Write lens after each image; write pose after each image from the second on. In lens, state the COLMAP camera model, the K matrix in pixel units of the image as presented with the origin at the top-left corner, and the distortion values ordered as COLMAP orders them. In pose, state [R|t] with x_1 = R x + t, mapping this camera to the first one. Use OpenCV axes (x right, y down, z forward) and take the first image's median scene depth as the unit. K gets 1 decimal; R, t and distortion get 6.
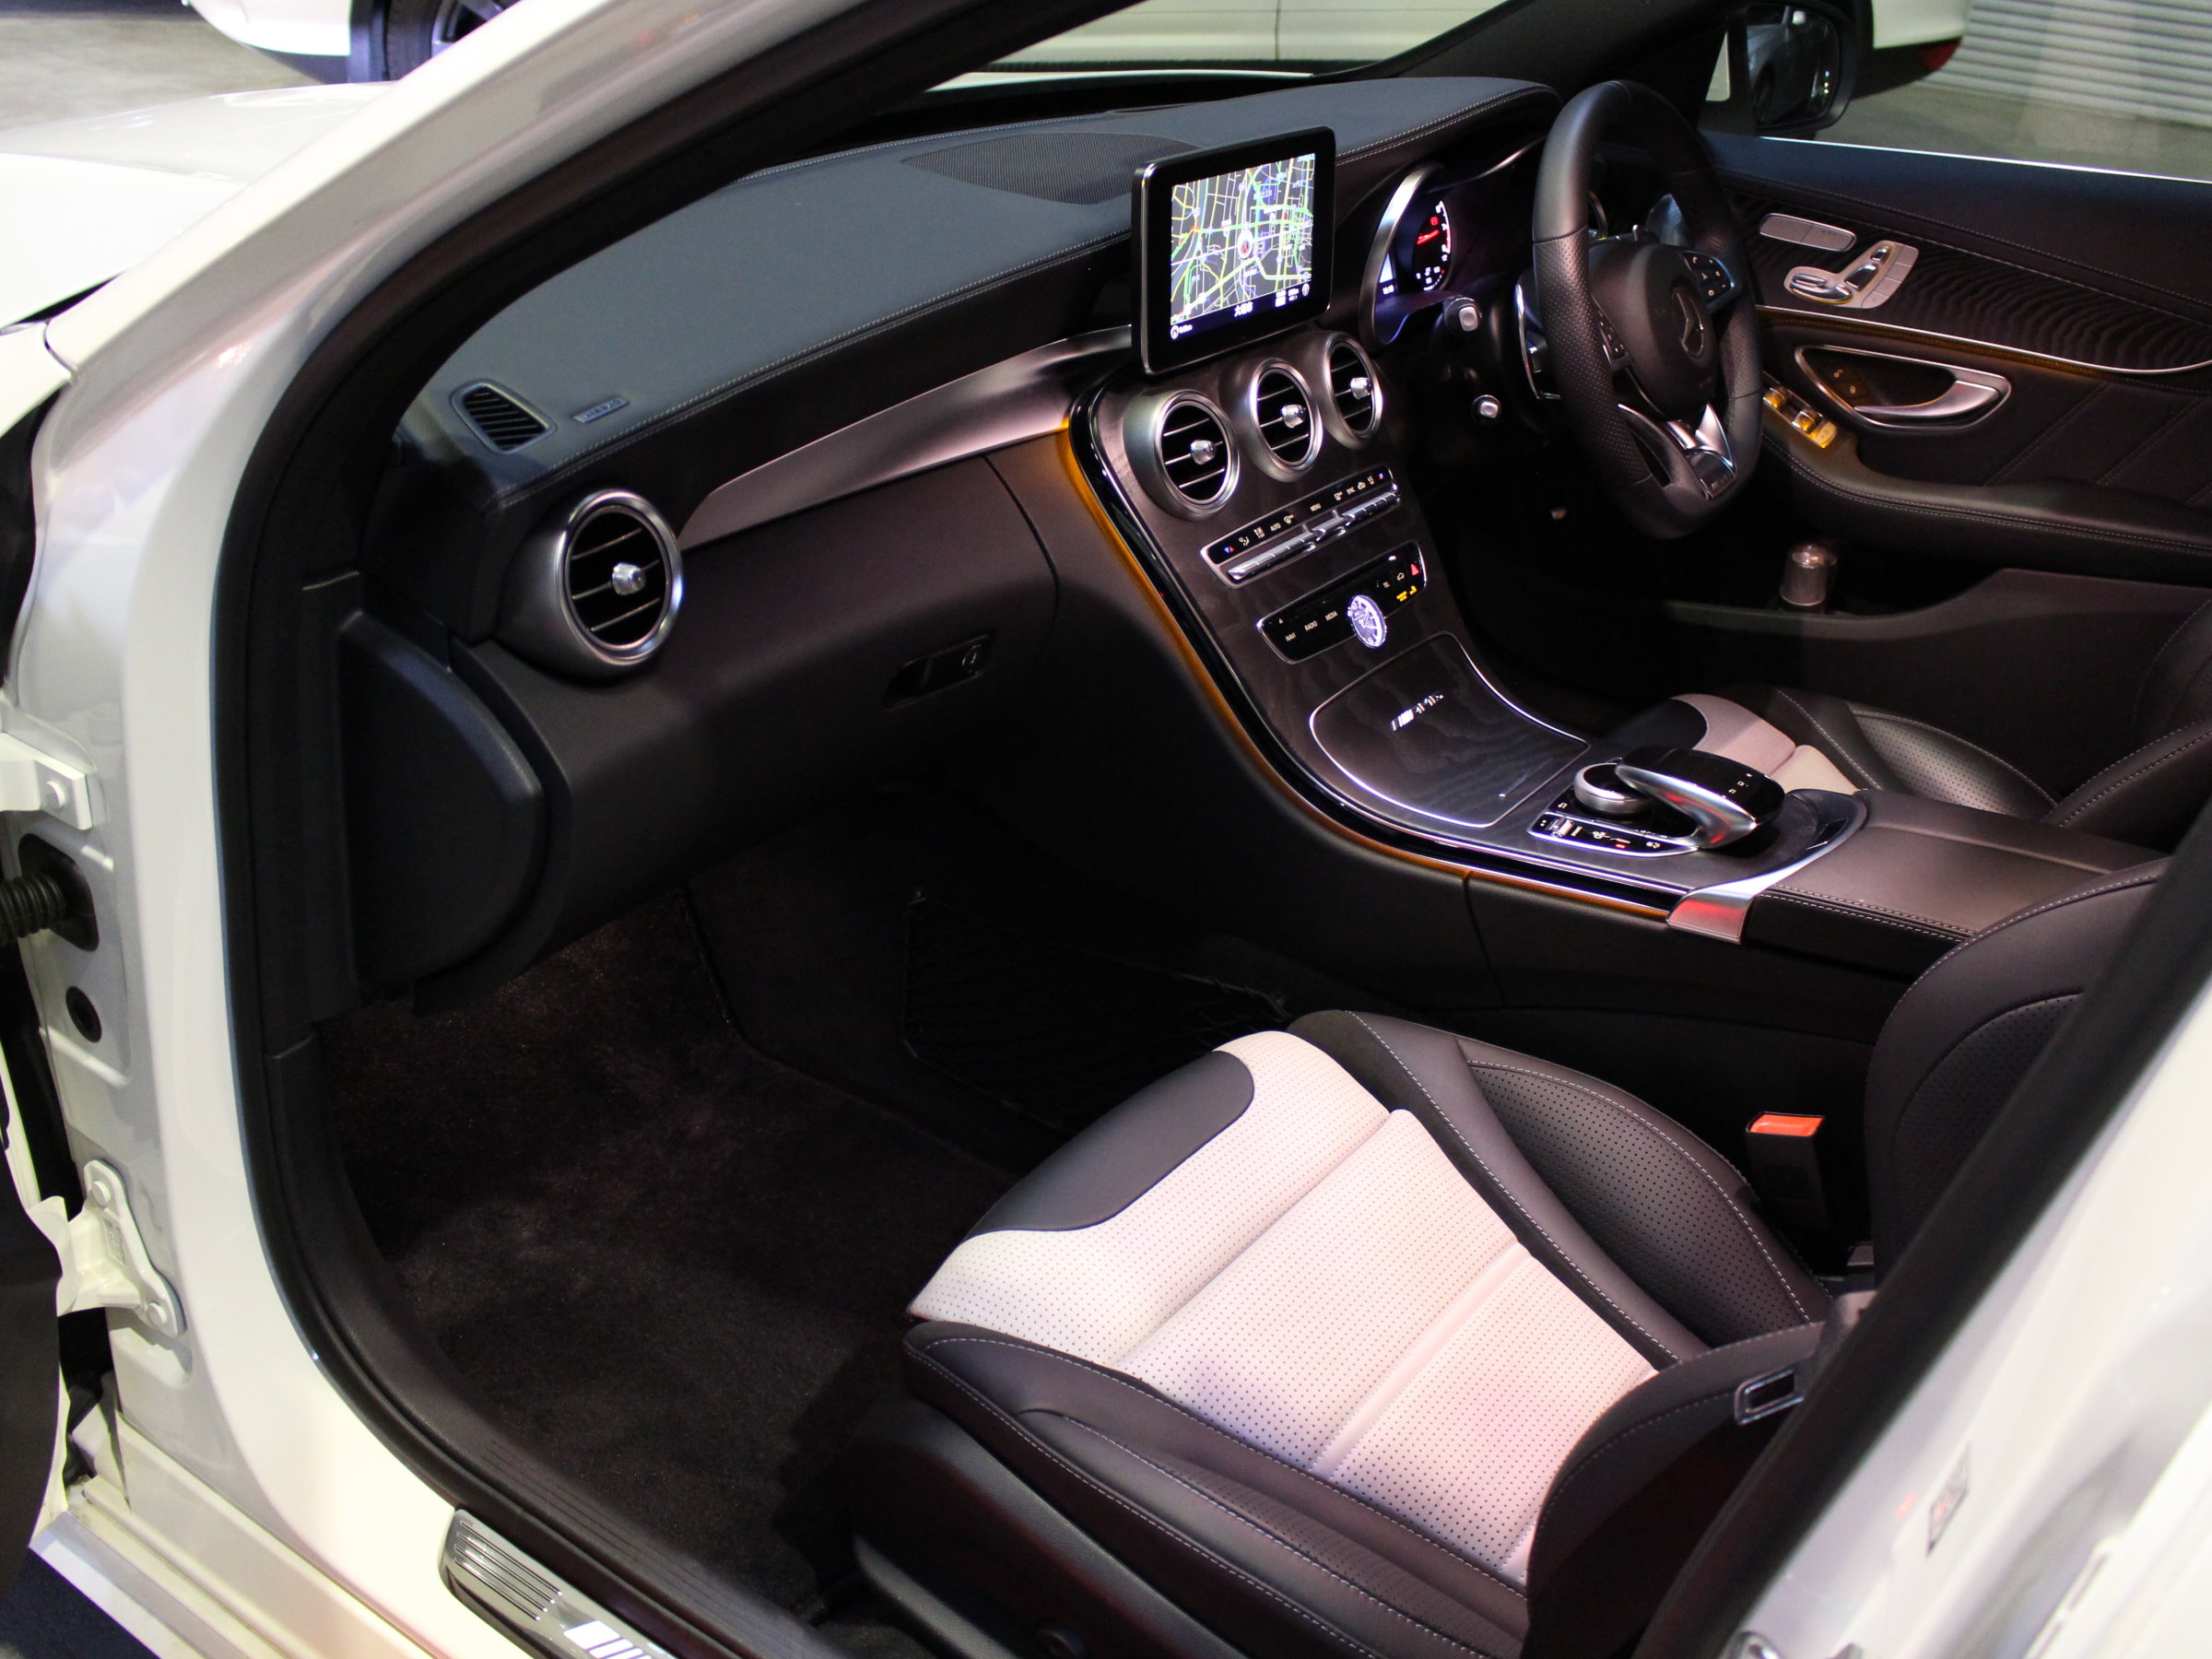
lens RADIAL K [[3180.5, 0, 1106.0], [0, 3180.5, 829.5], [0, 0, 1]] dist [-0.008611, 0.012145]
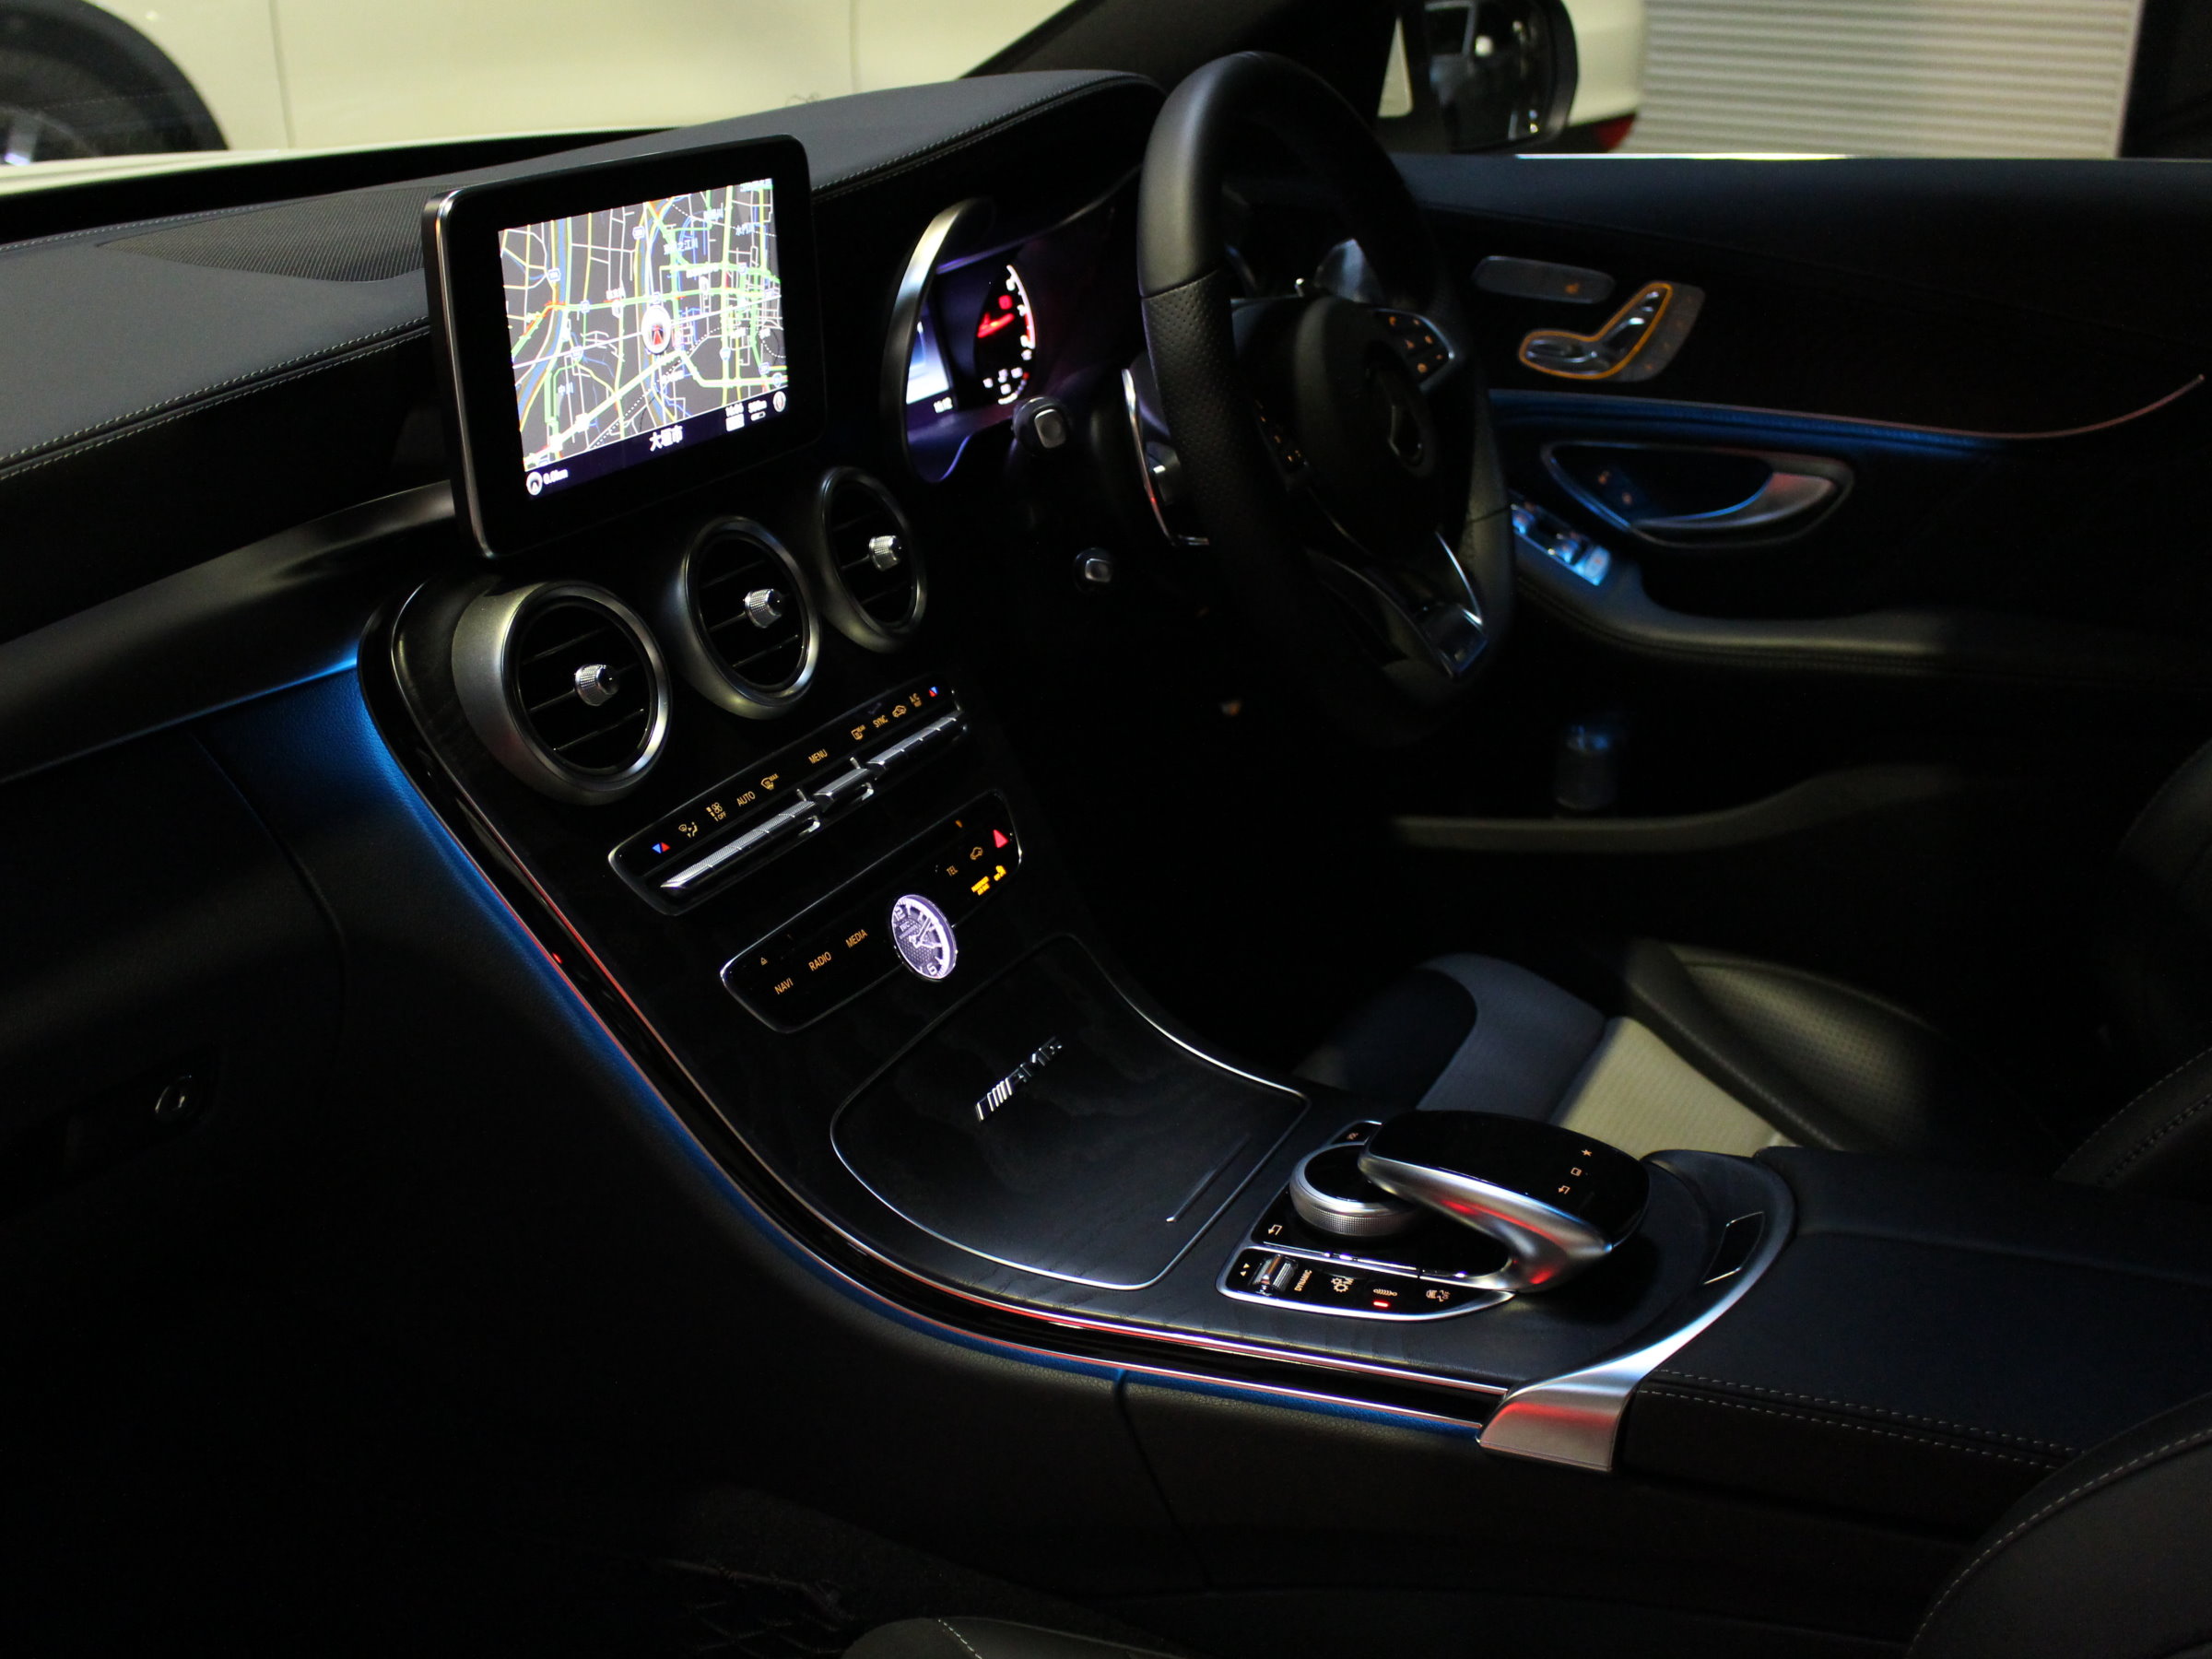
lens RADIAL K [[2159.7, 0, 1106.0], [0, 2159.7, 829.5], [0, 0, 1]] dist [-0.019707, 0.001198]
pose [[0.993664, -0.094088, 0.061479, 0.093366], [0.095484, 0.995227, -0.020172, -0.074203], [-0.059288, 0.025914, 0.997904, 0.591368]]
